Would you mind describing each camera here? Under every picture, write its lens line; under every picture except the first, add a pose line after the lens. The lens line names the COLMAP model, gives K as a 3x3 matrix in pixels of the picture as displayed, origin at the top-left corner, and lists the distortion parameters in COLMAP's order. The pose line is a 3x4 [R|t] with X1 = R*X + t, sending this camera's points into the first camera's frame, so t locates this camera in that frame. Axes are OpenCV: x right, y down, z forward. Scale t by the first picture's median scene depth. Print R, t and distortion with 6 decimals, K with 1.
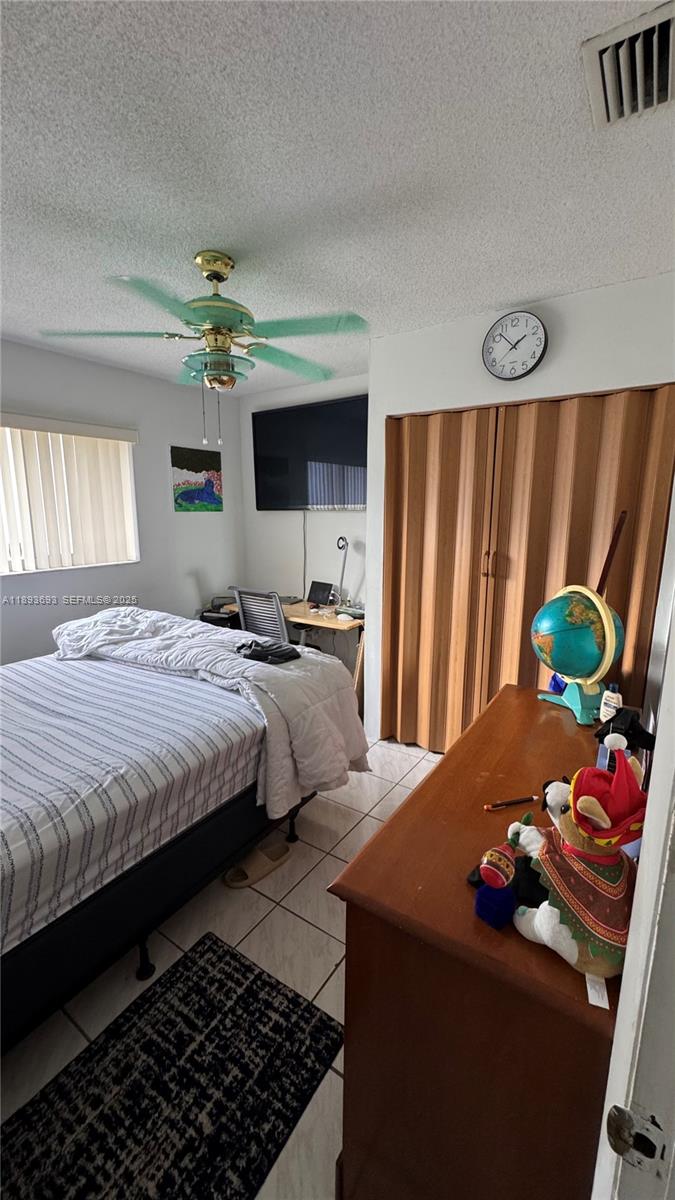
lens RADIAL K [[481.7, 0, 337.2], [0, 481.7, 596.7], [0, 0, 1]] dist [-0.004382, 0.000702]
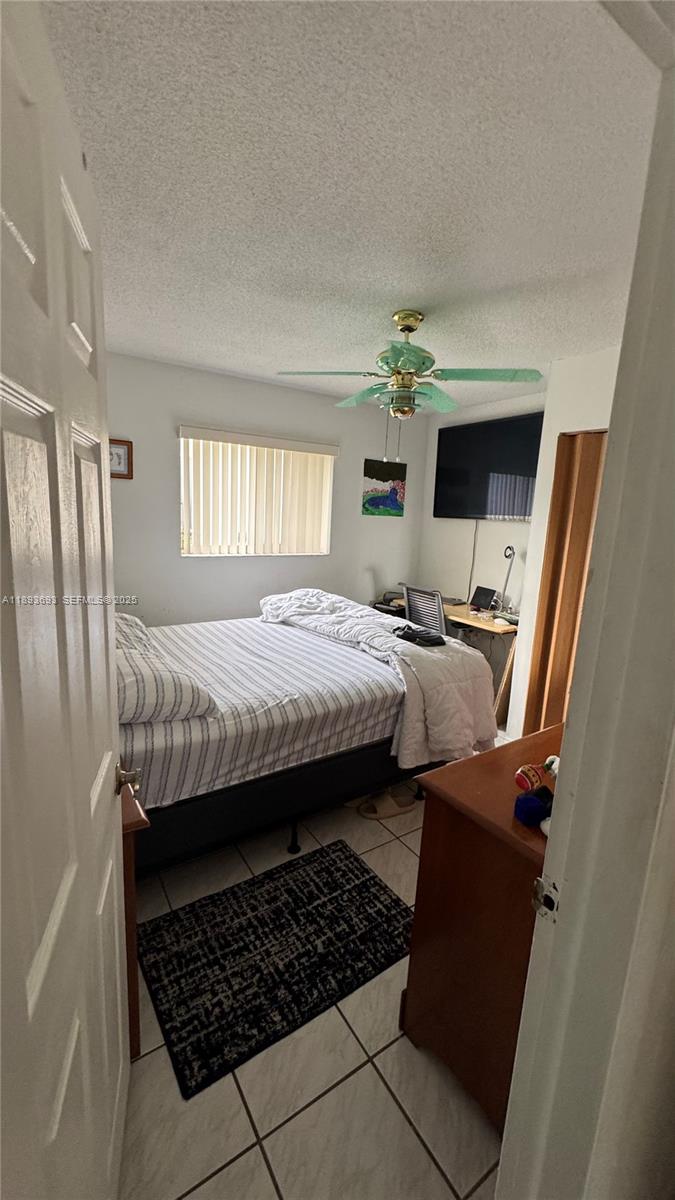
lens RADIAL K [[481.7, 0, 337.2], [0, 481.7, 596.7], [0, 0, 1]] dist [-0.004382, 0.000702]
pose [[0.925150, 0.109677, -0.363413, 0.100853], [-0.114834, 0.993357, 0.007457, 0.035814], [0.361817, 0.034833, 0.931598, -0.192960]]
